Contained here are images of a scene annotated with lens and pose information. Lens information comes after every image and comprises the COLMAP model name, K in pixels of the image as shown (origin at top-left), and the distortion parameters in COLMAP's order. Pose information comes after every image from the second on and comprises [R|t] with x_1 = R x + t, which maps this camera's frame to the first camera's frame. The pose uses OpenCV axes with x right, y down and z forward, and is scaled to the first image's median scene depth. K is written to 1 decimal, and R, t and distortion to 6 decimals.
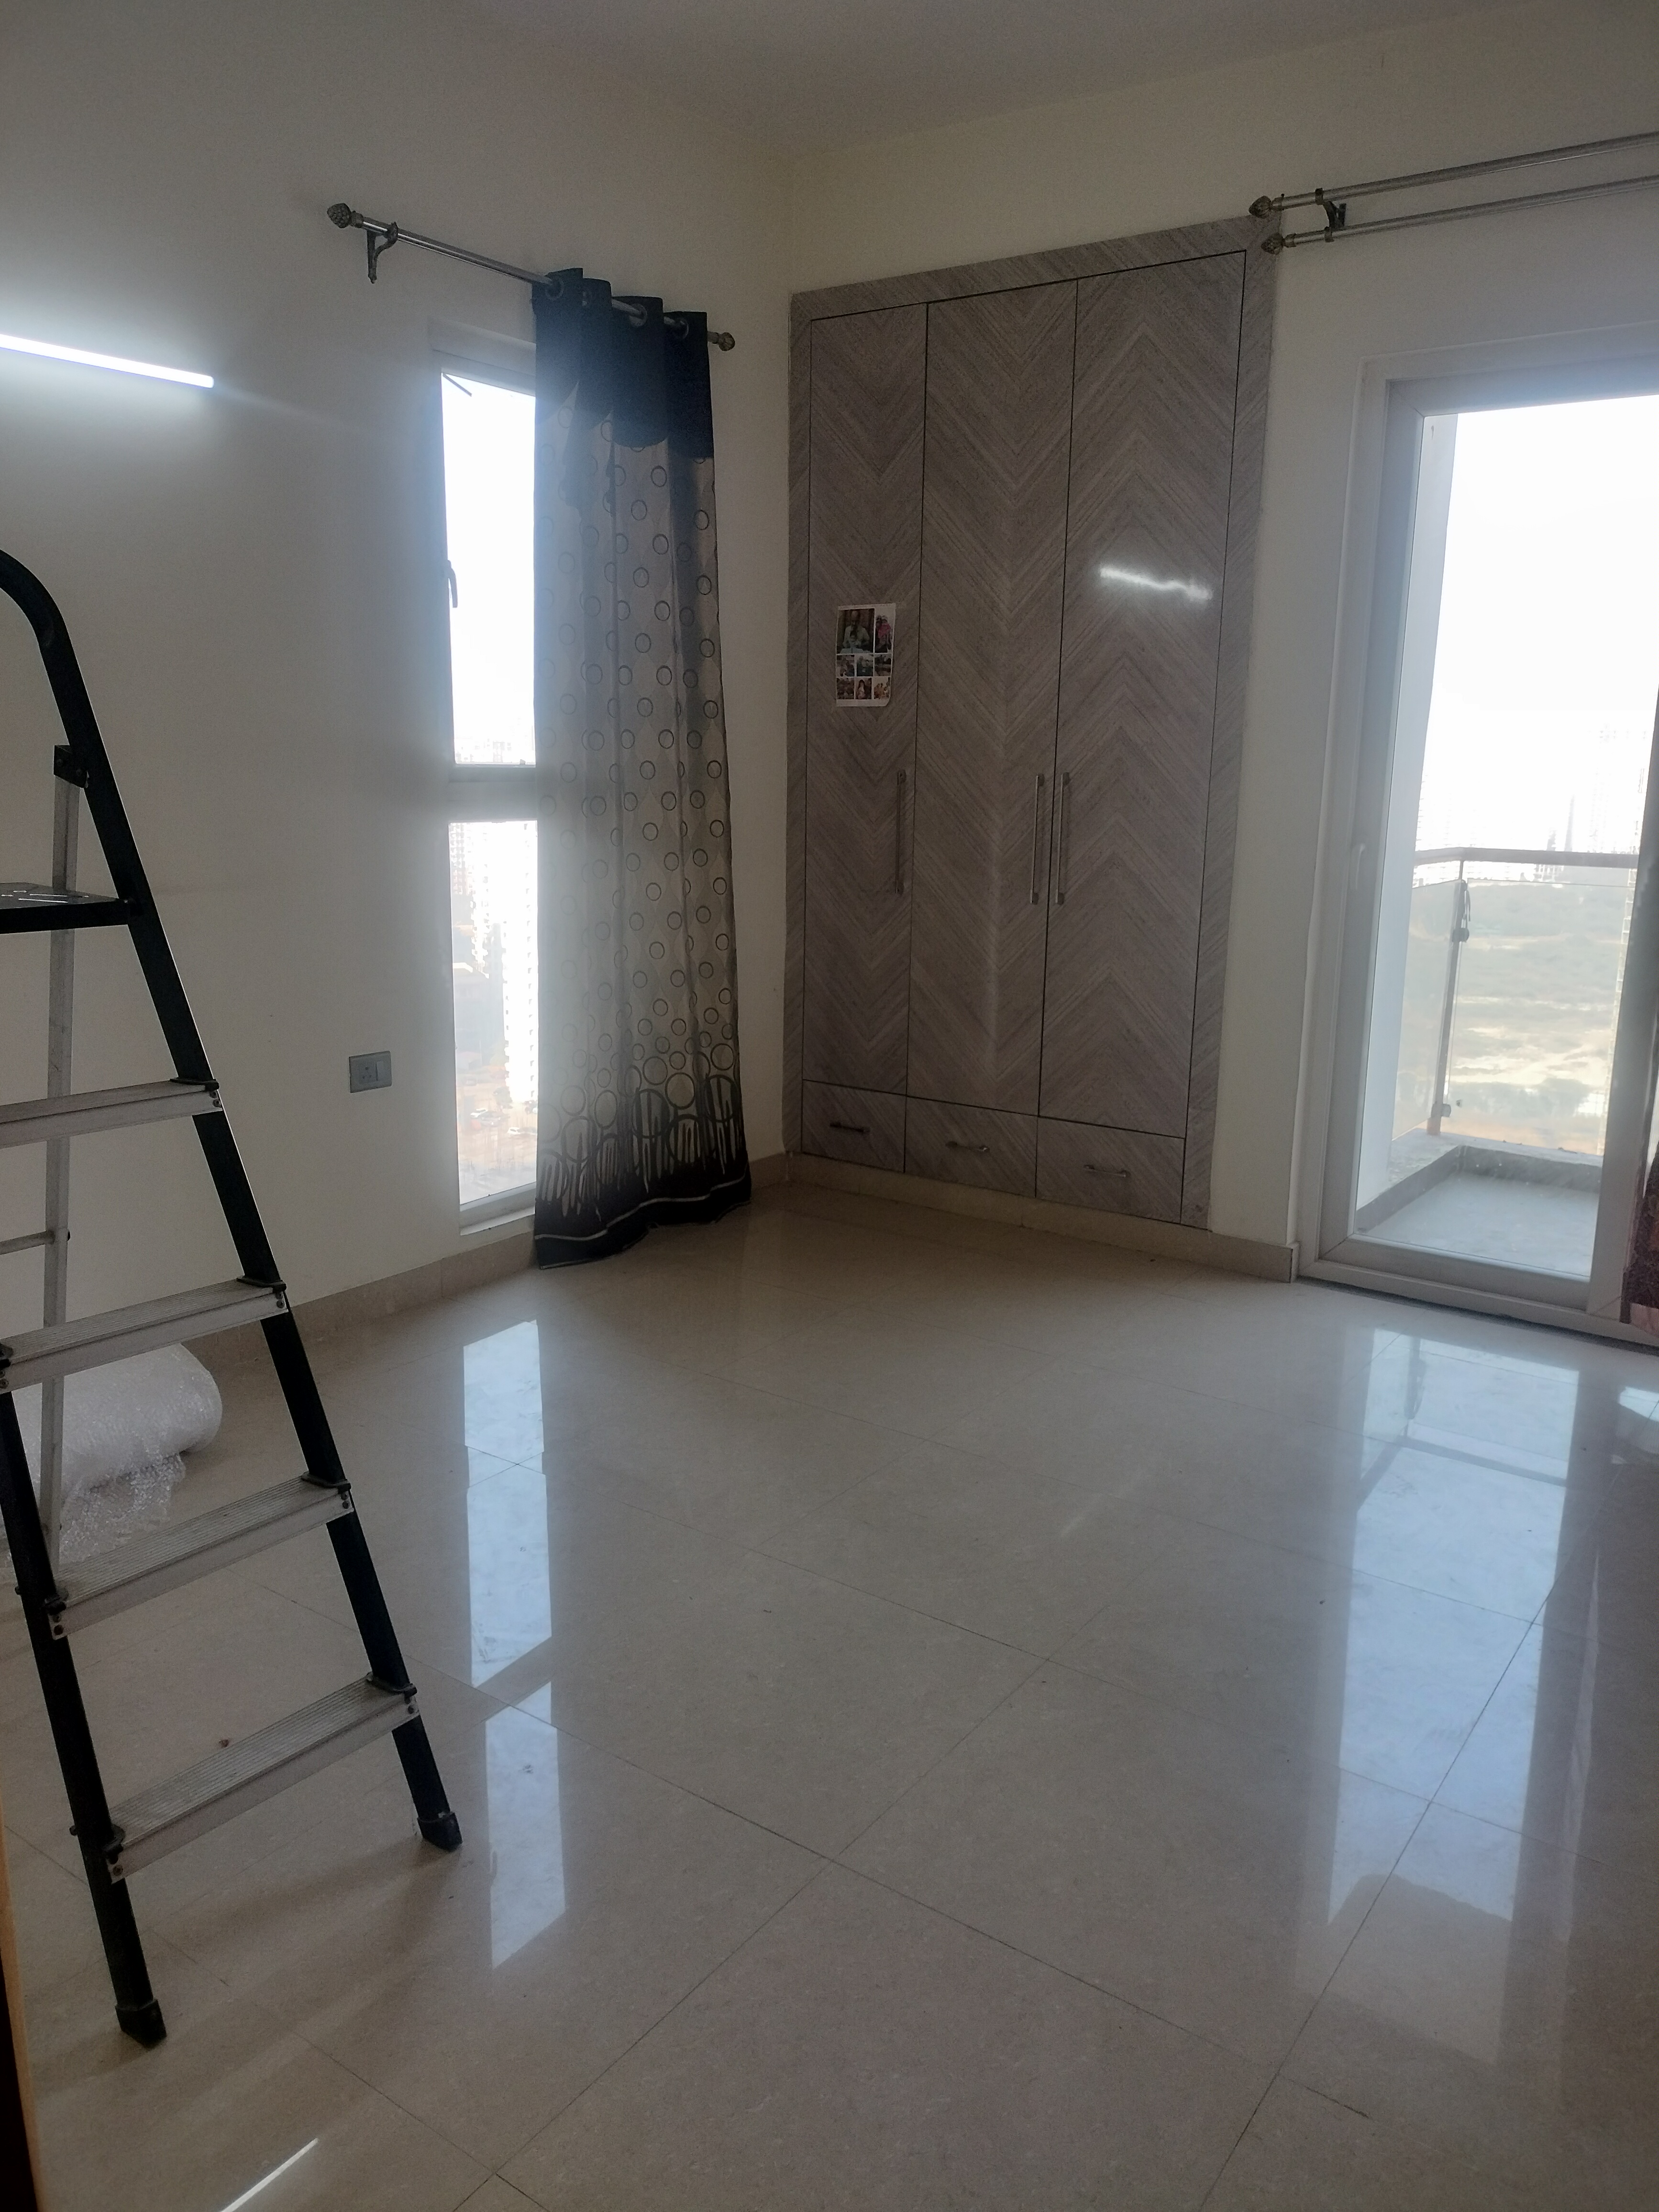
lens RADIAL K [[1680.2, 0, 773.7], [0, 1680.2, 1117.1], [0, 0, 1]] dist [0.030933, -0.092331]
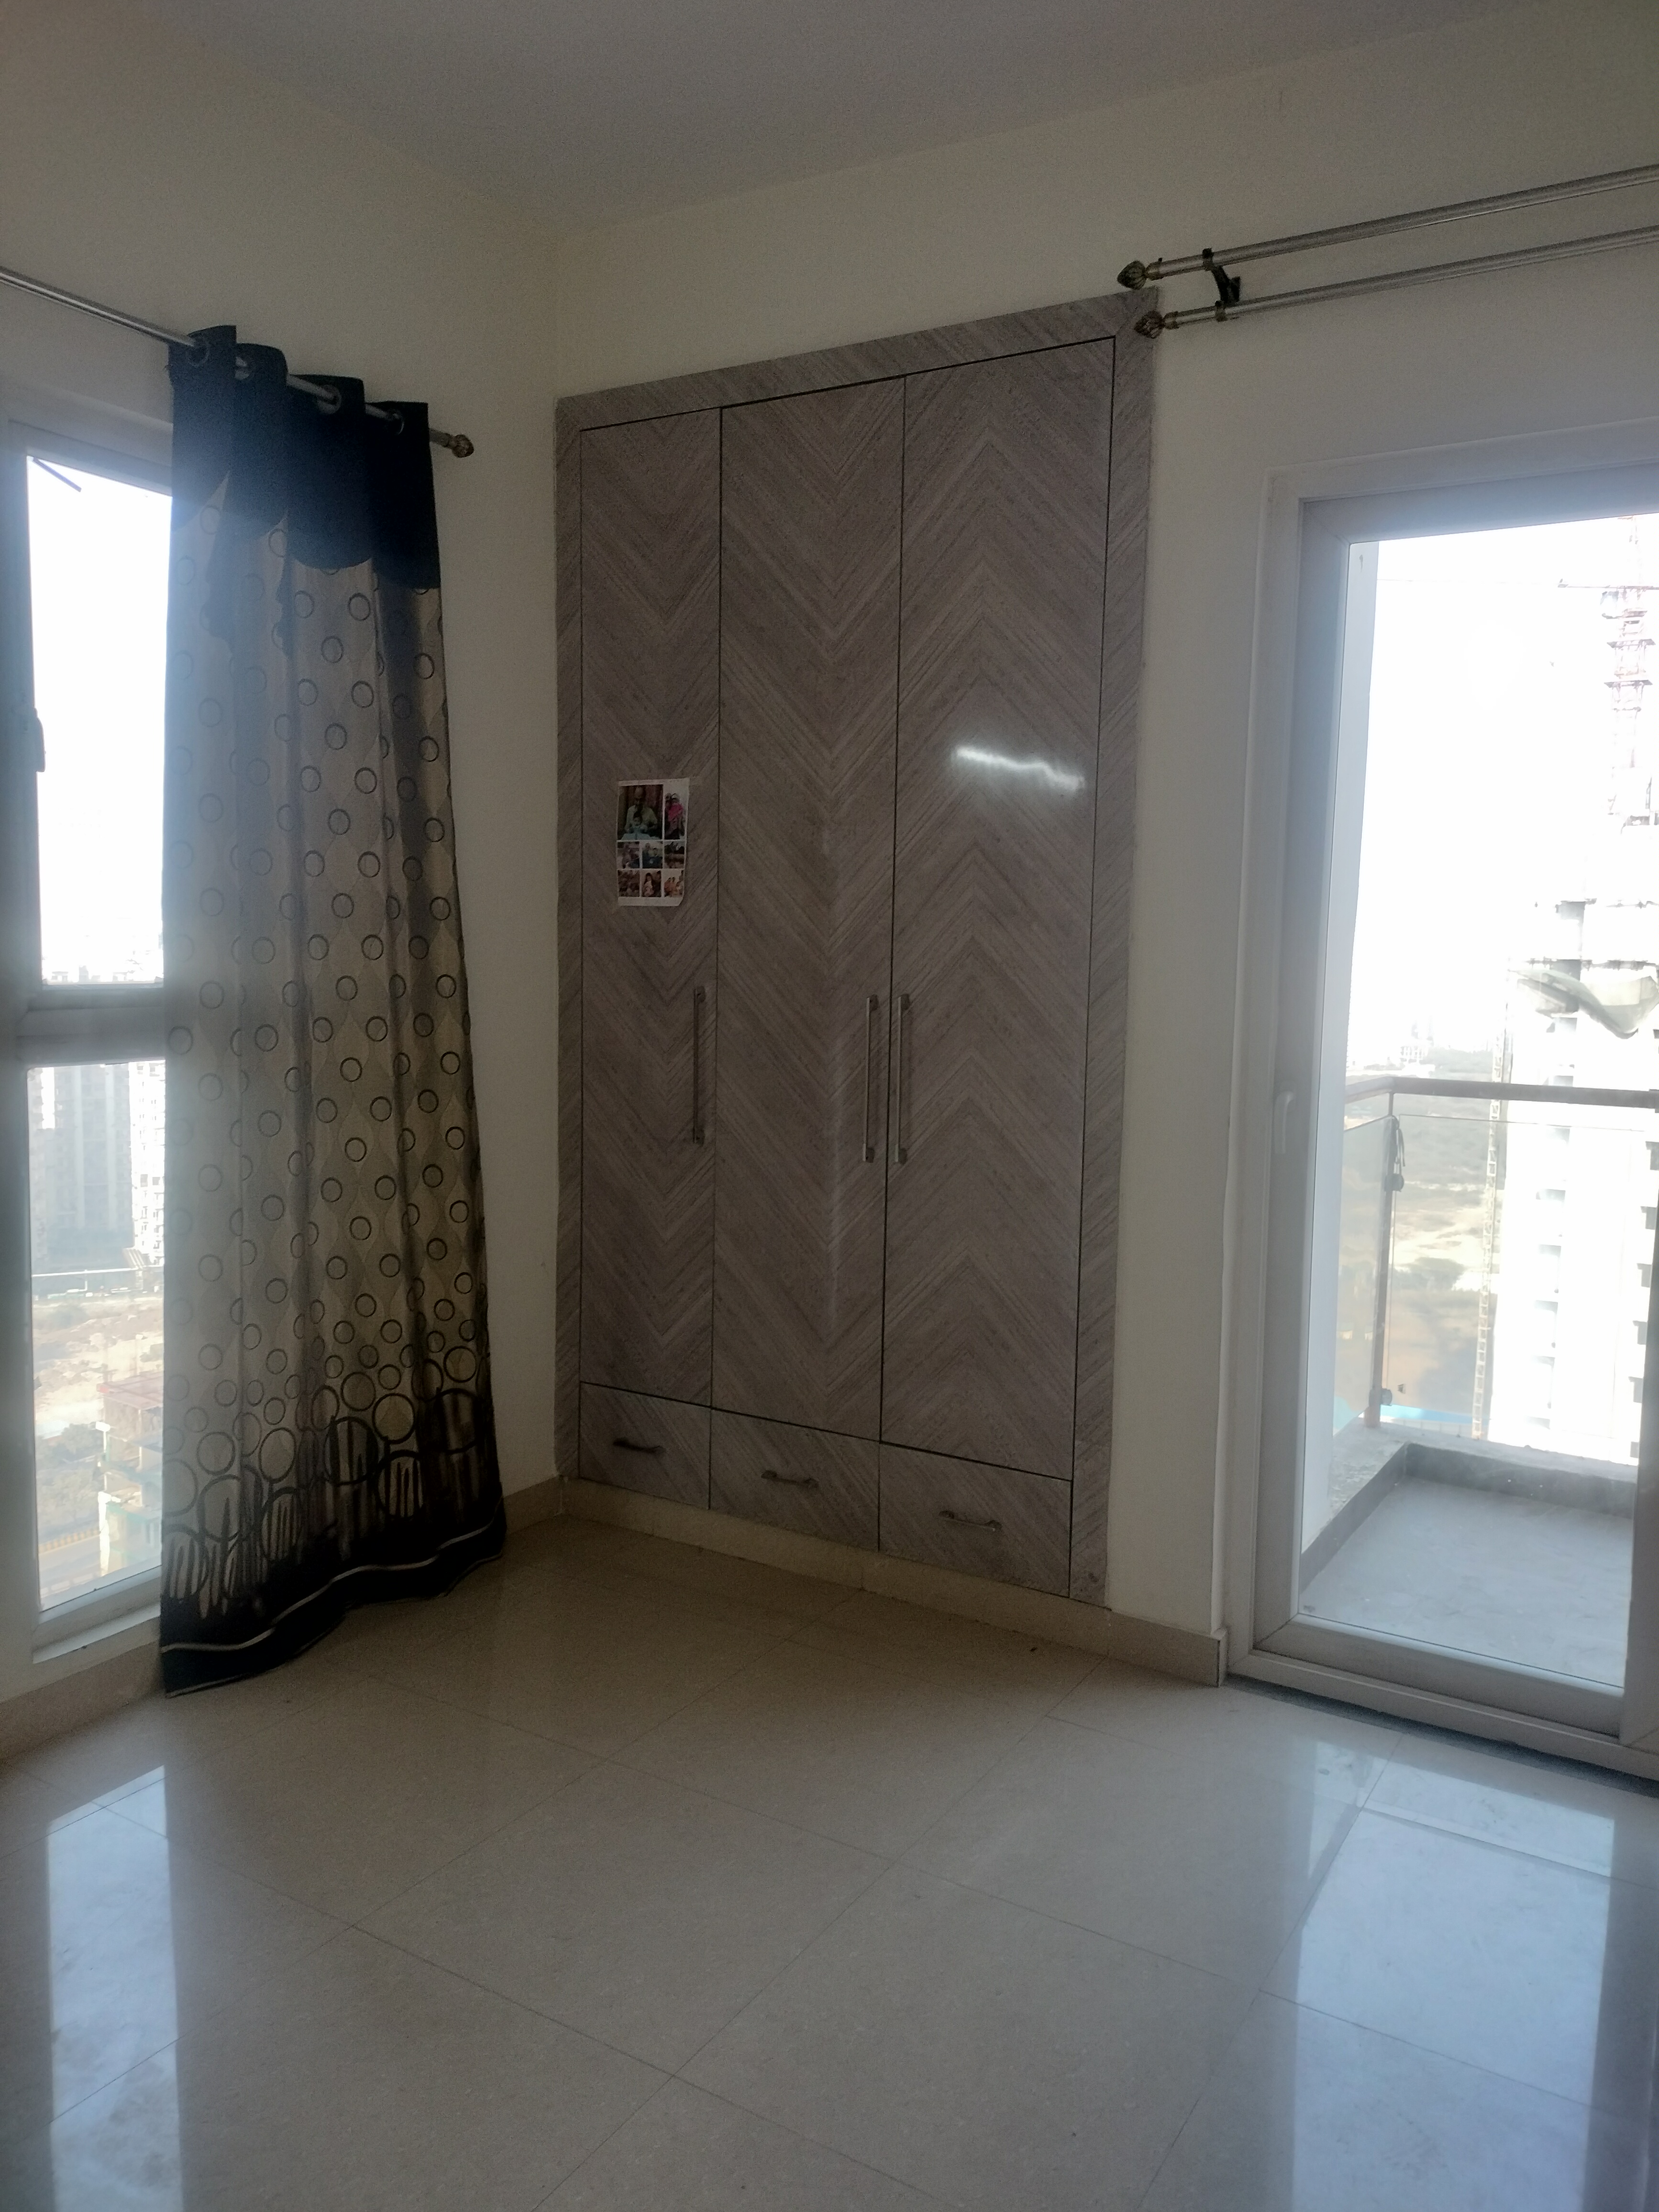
lens RADIAL K [[1670.5, 0, 829.5], [0, 1670.5, 1106.0], [0, 0, 1]] dist [0.037759, -0.115548]
pose [[0.995522, -0.002646, 0.094495, 0.068042], [0.013266, 0.993627, -0.111935, -0.069928], [-0.093596, 0.112687, 0.989213, 0.257126]]
